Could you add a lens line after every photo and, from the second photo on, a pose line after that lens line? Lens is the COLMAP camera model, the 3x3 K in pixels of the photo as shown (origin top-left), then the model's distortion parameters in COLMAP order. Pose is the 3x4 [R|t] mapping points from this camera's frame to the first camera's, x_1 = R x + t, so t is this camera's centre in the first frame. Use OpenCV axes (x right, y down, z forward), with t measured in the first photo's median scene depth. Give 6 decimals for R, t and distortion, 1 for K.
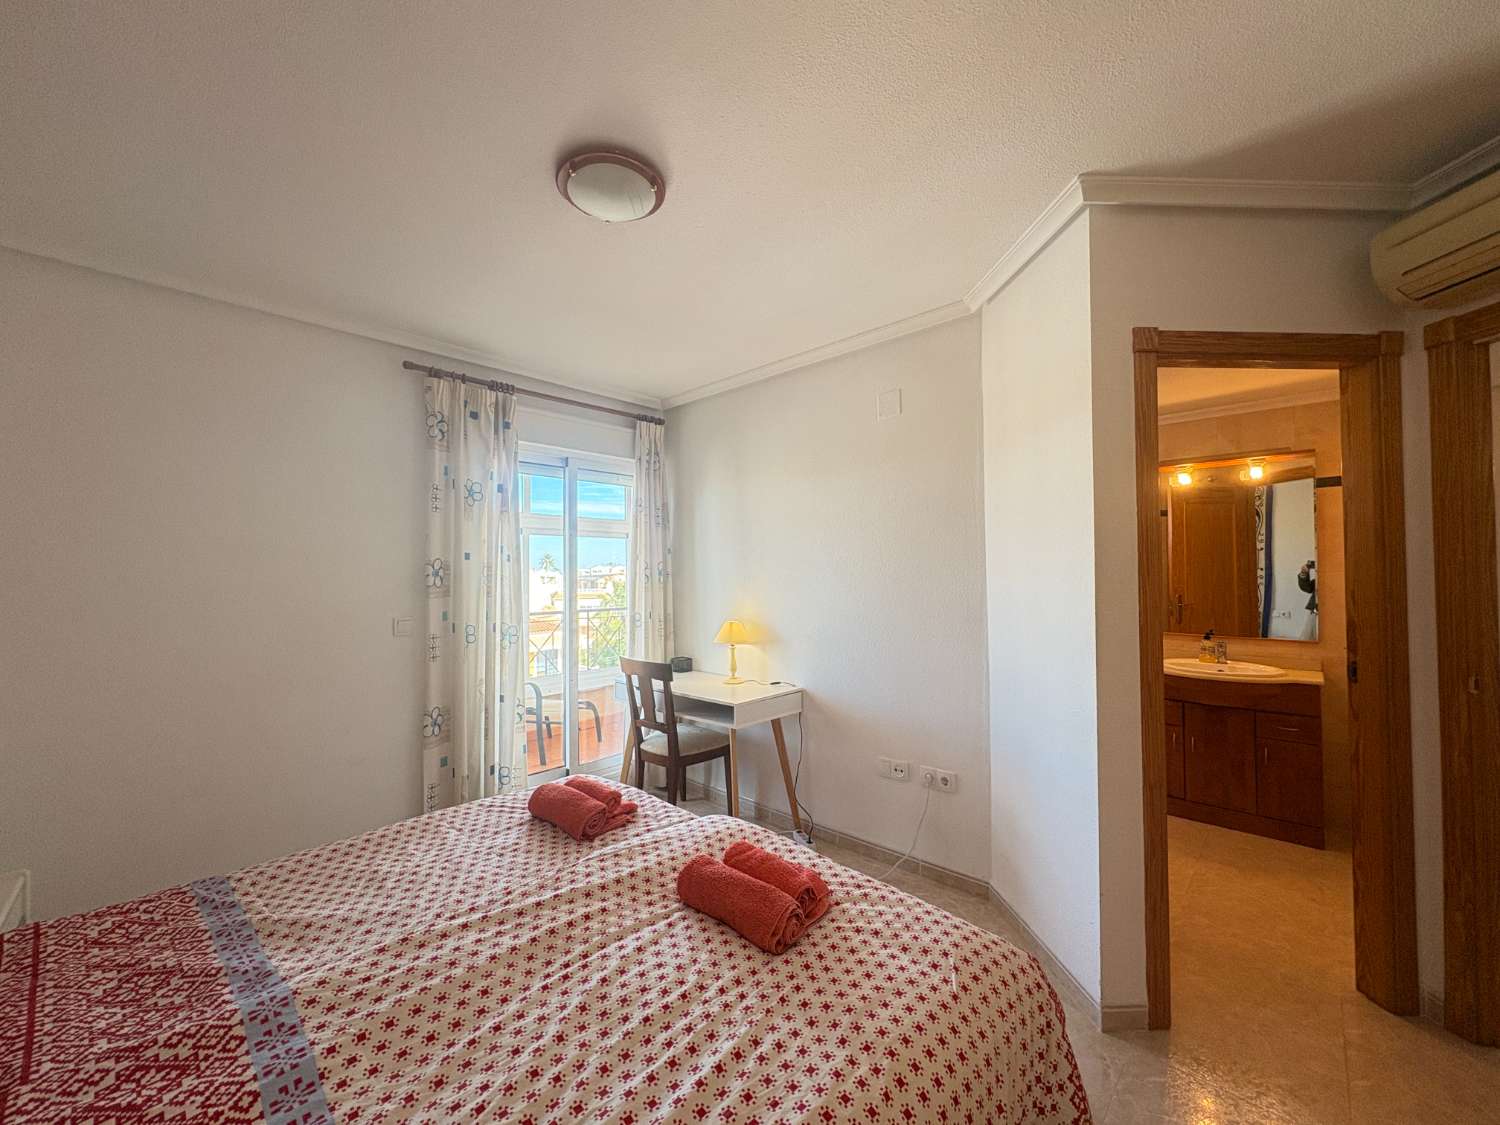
lens RADIAL K [[591.2, 0, 747.1], [0, 591.2, 566.0], [0, 0, 1]] dist [0.003011, 0.000131]
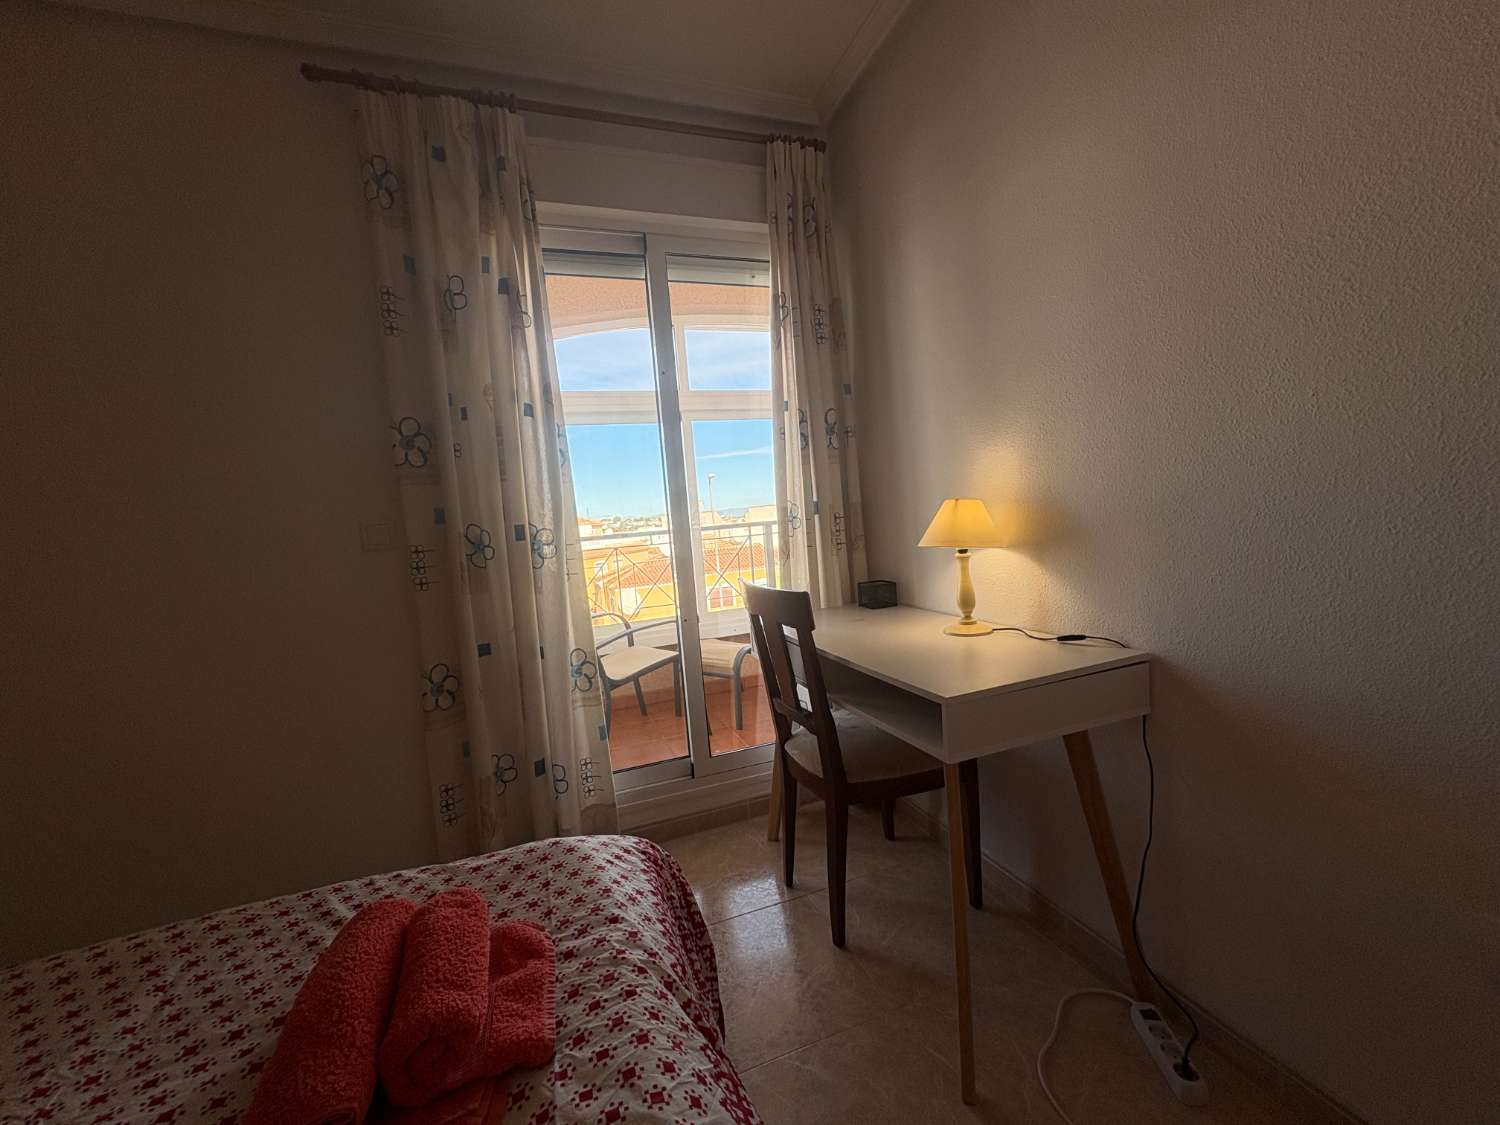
lens RADIAL K [[591.2, 0, 744.7], [0, 591.2, 564.7], [0, 0, 1]] dist [0.003011, 0.000131]
pose [[0.889642, -0.028820, -0.455749, 0.036532], [0.080583, 0.992253, 0.094556, 0.096754], [0.449493, -0.120847, 0.885072, 0.570797]]
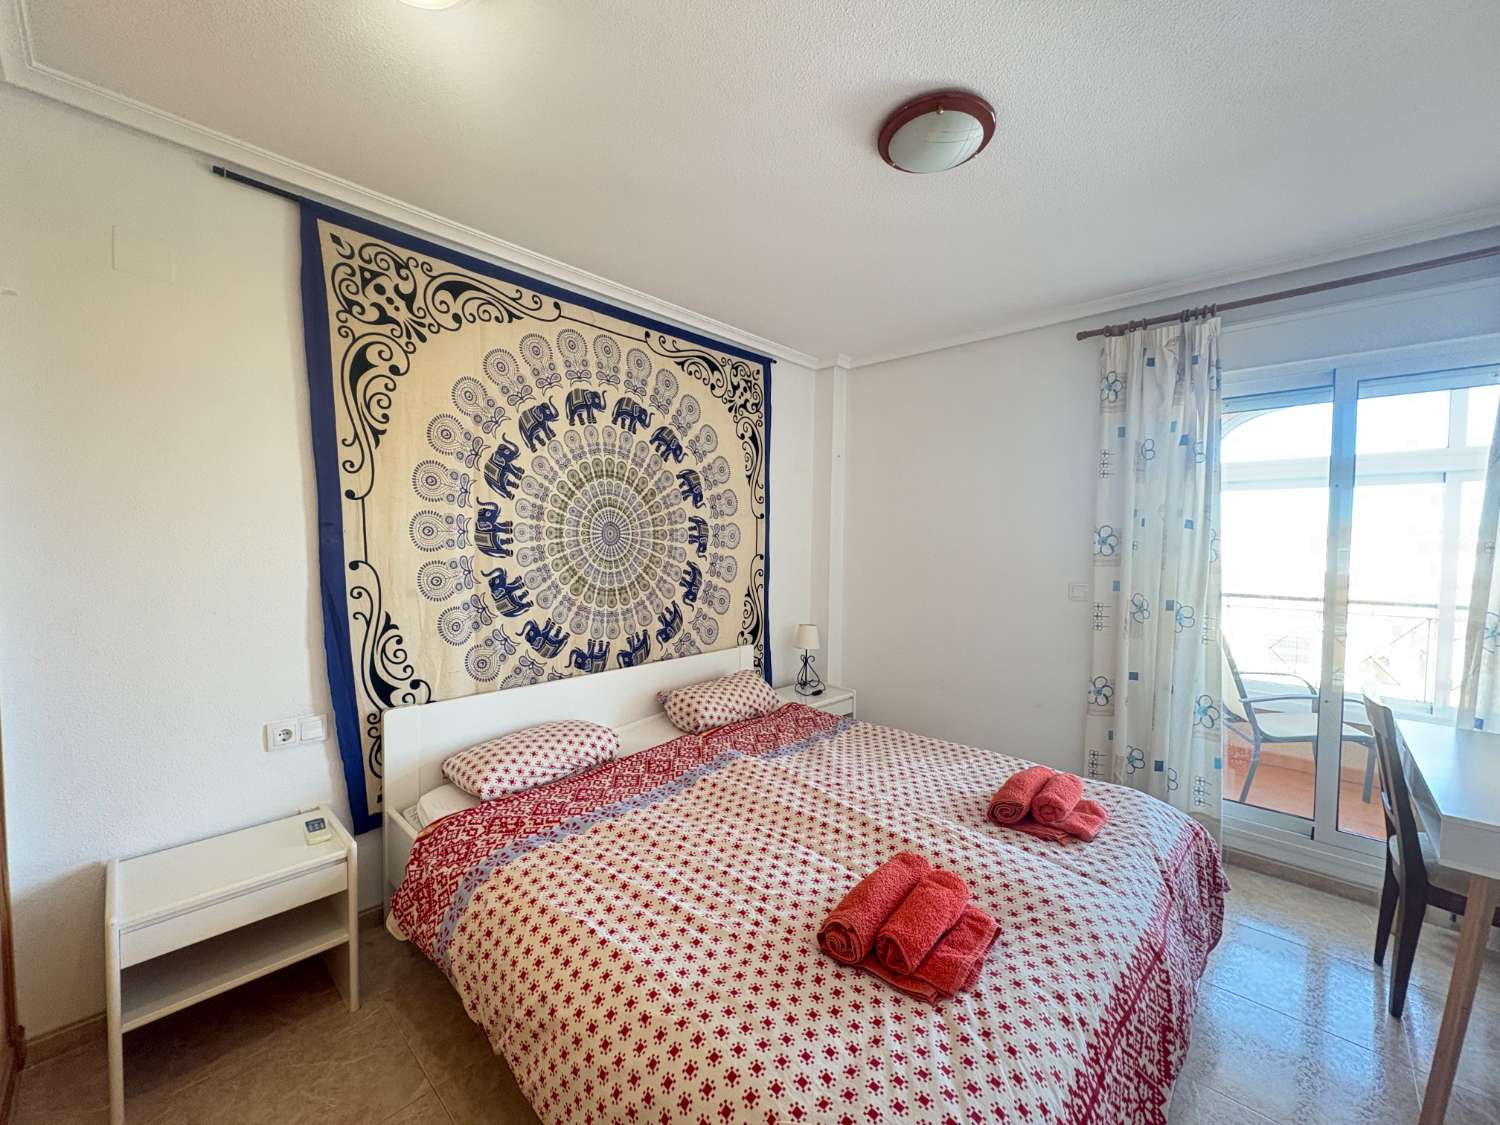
lens RADIAL K [[591.2, 0, 752.9], [0, 591.2, 562.7], [0, 0, 1]] dist [0.003011, 0.000131]
pose [[0.004440, 0.046238, -0.998921, 0.418088], [0.006952, 0.998905, 0.046268, -0.000886], [0.999966, -0.007150, 0.004114, 0.388375]]
